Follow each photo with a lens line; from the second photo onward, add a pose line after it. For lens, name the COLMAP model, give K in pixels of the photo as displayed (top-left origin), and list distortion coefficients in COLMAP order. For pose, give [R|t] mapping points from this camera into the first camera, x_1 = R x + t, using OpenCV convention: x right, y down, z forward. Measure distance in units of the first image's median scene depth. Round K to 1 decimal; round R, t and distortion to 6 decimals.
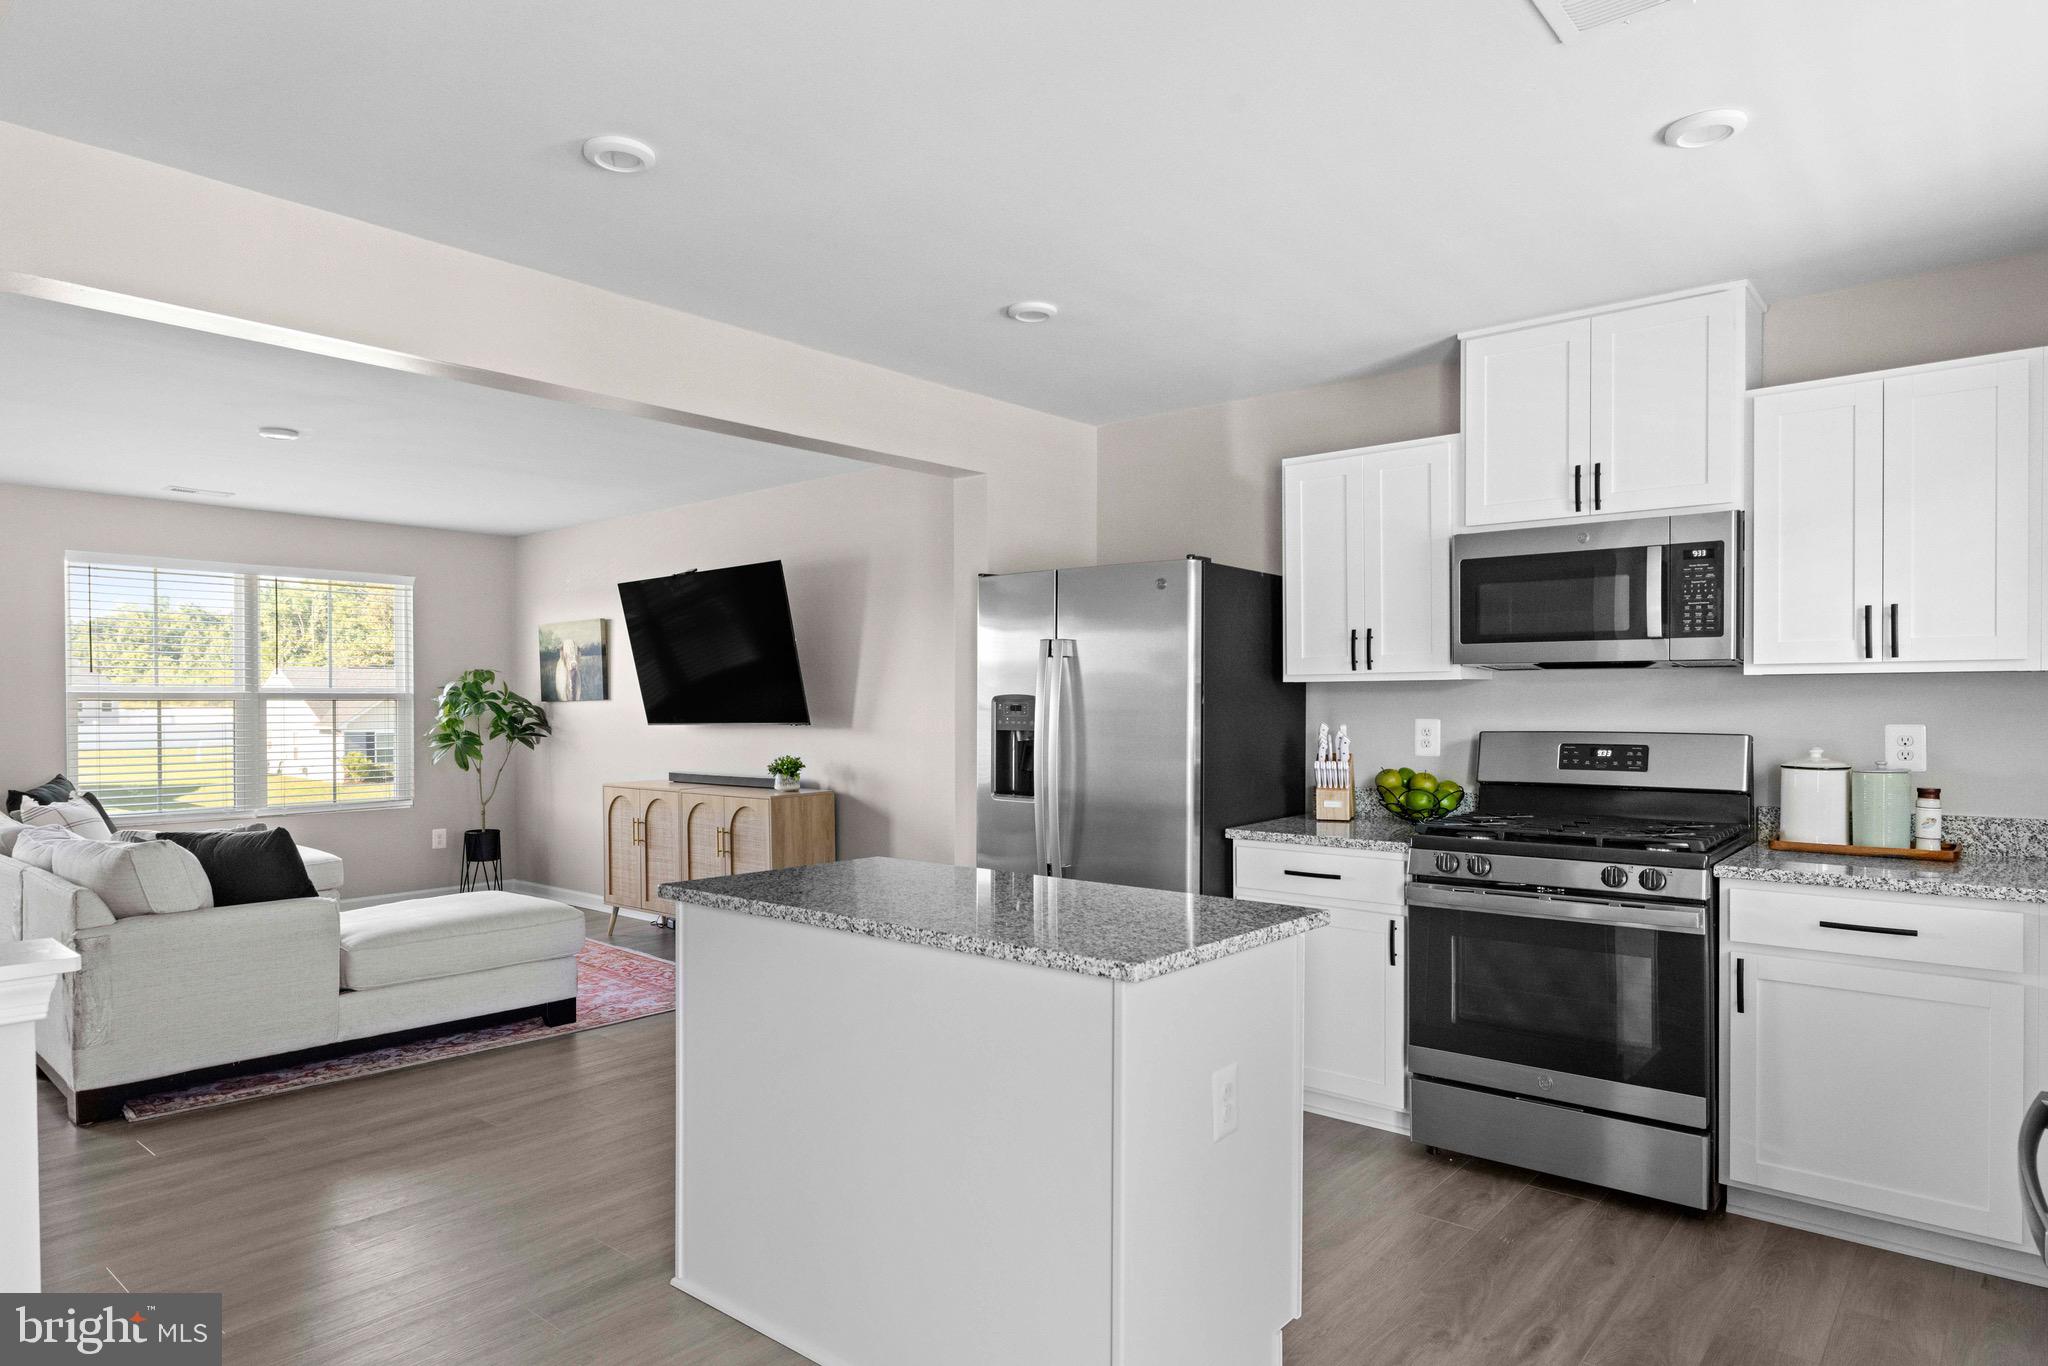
lens RADIAL K [[1189.0, 0, 1024.9], [0, 1189.0, 718.8], [0, 0, 1]] dist [-0.020525, 0.001447]
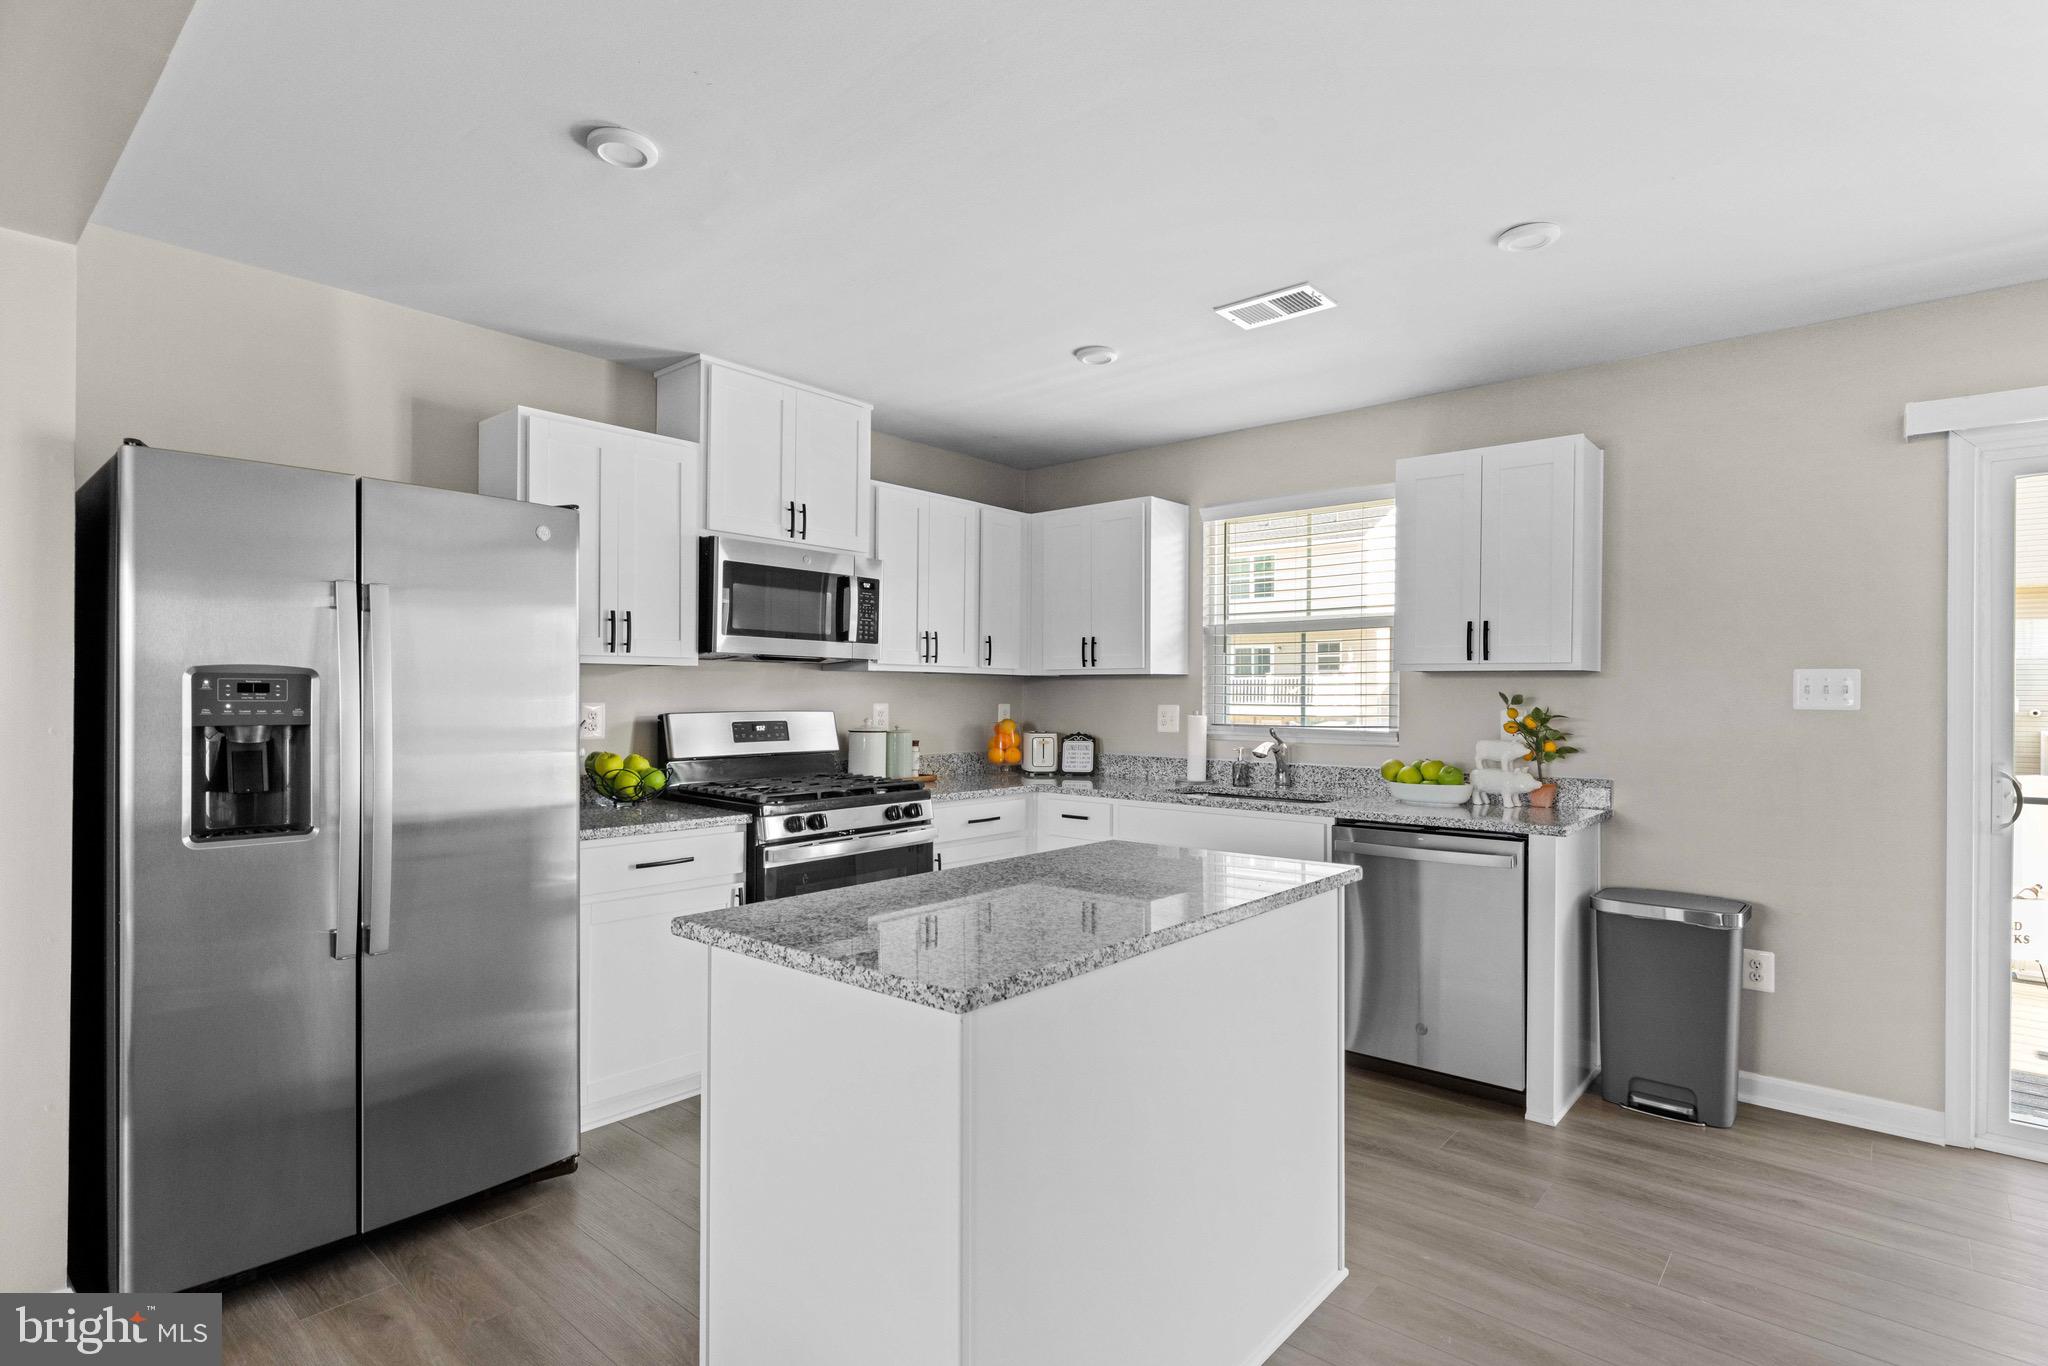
lens RADIAL K [[1021.7, 0, 1024.7], [0, 1021.7, 690.7], [0, 0, 1]] dist [-0.001310, 0.002018]
pose [[0.012085, 0.003375, 0.999921, -0.363517], [0.003971, 0.999986, -0.003424, -0.003622], [-0.999919, 0.004012, 0.012071, 0.427695]]
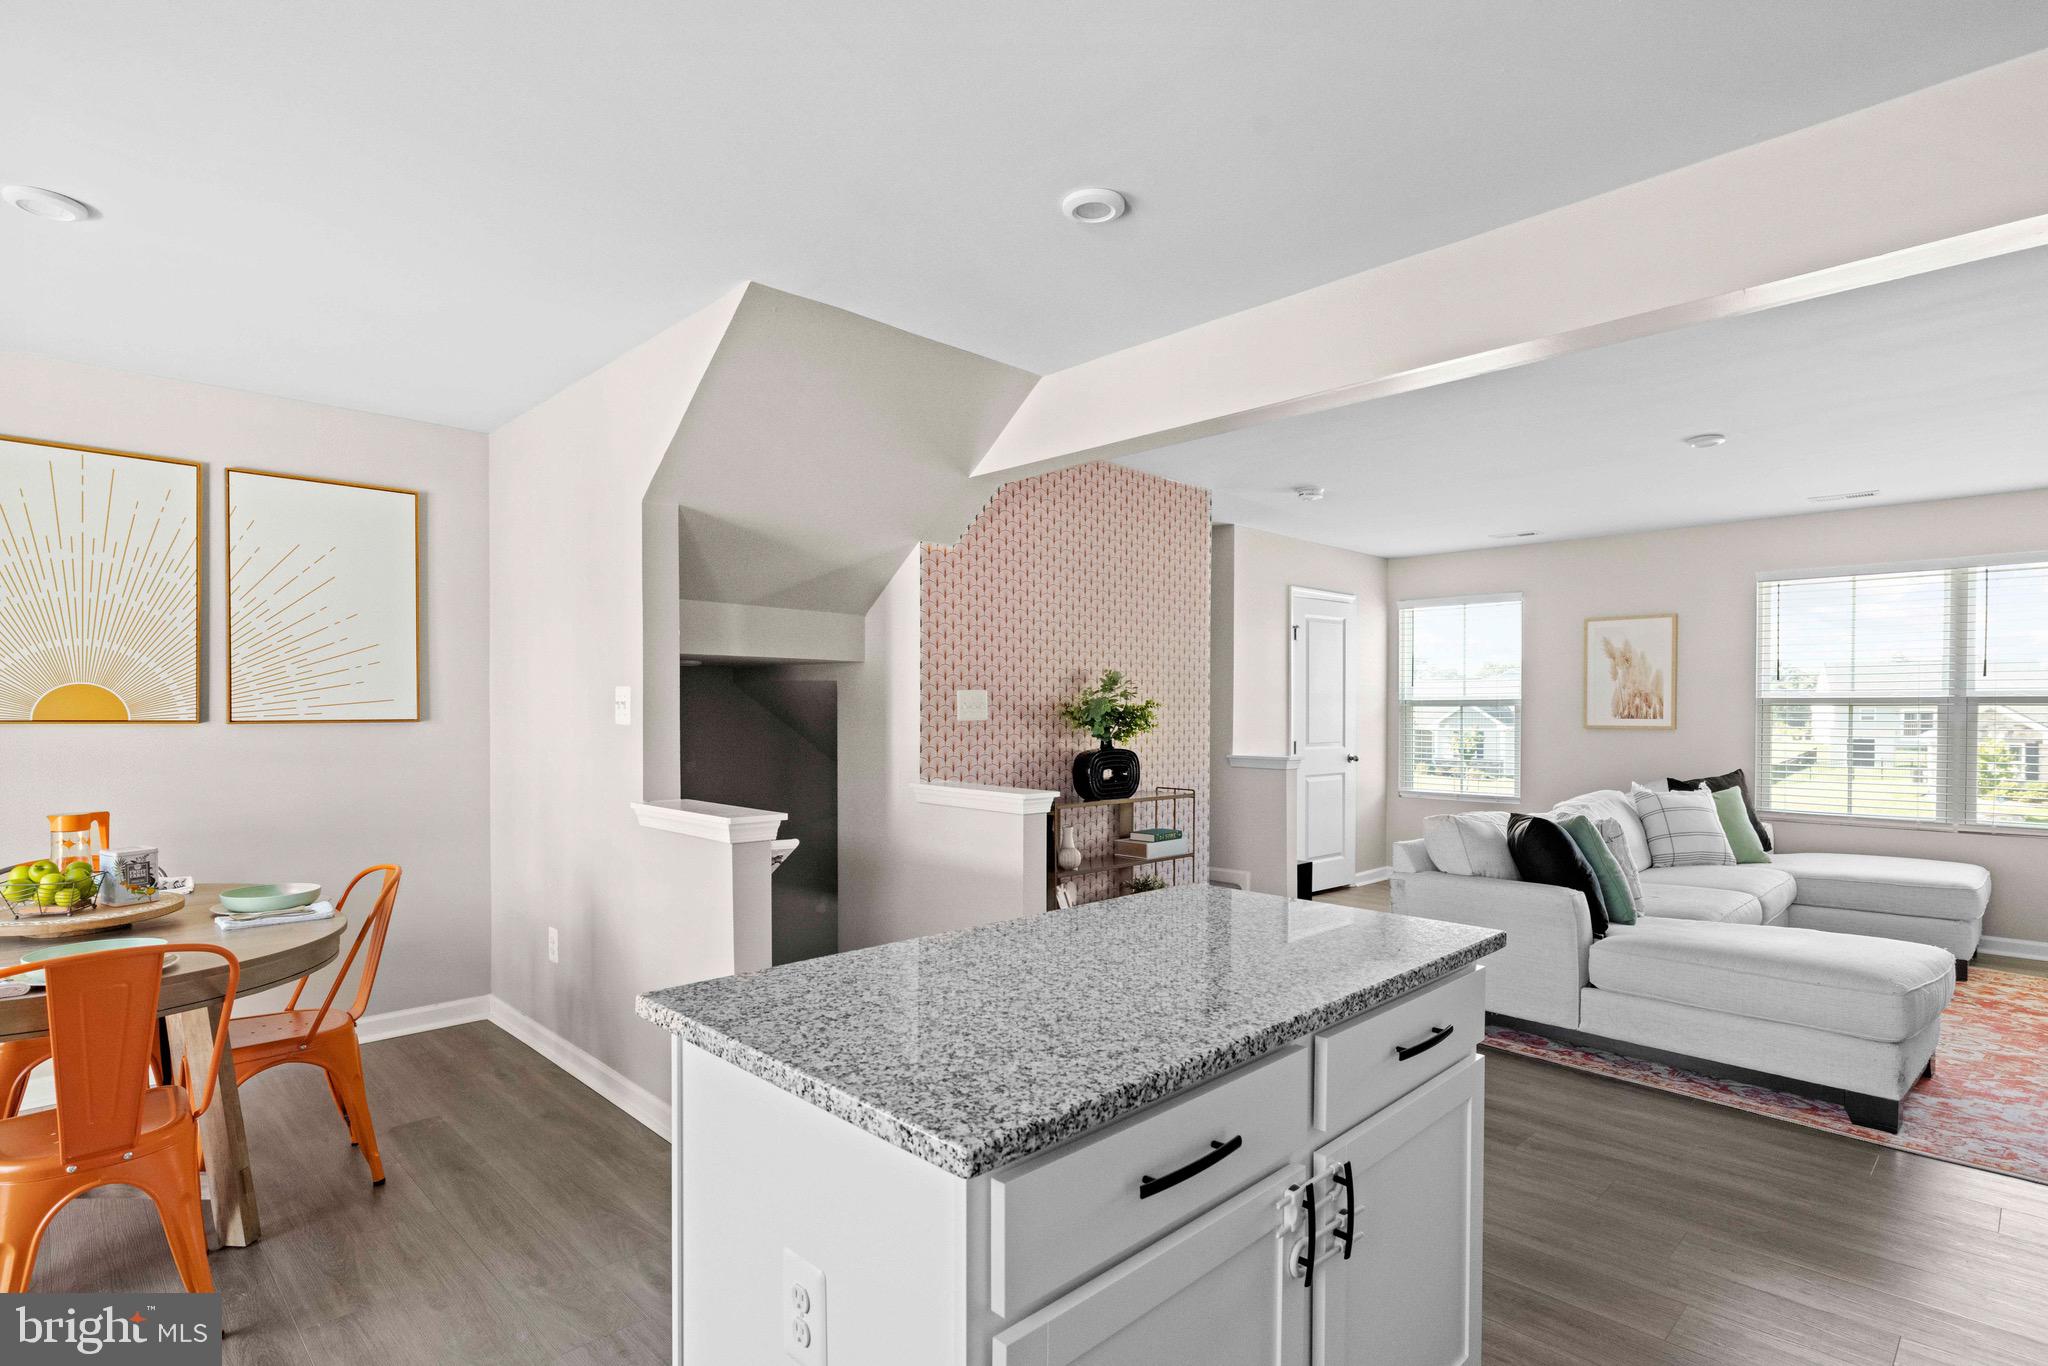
lens RADIAL K [[1021.7, 0, 1023.9], [0, 1021.7, 721.1], [0, 0, 1]] dist [-0.001310, 0.002018]
pose [[-0.103069, 0.012919, -0.994590, 0.254870], [-0.012647, 0.999818, 0.014297, -0.005781], [0.994594, 0.014052, -0.102886, 0.413281]]
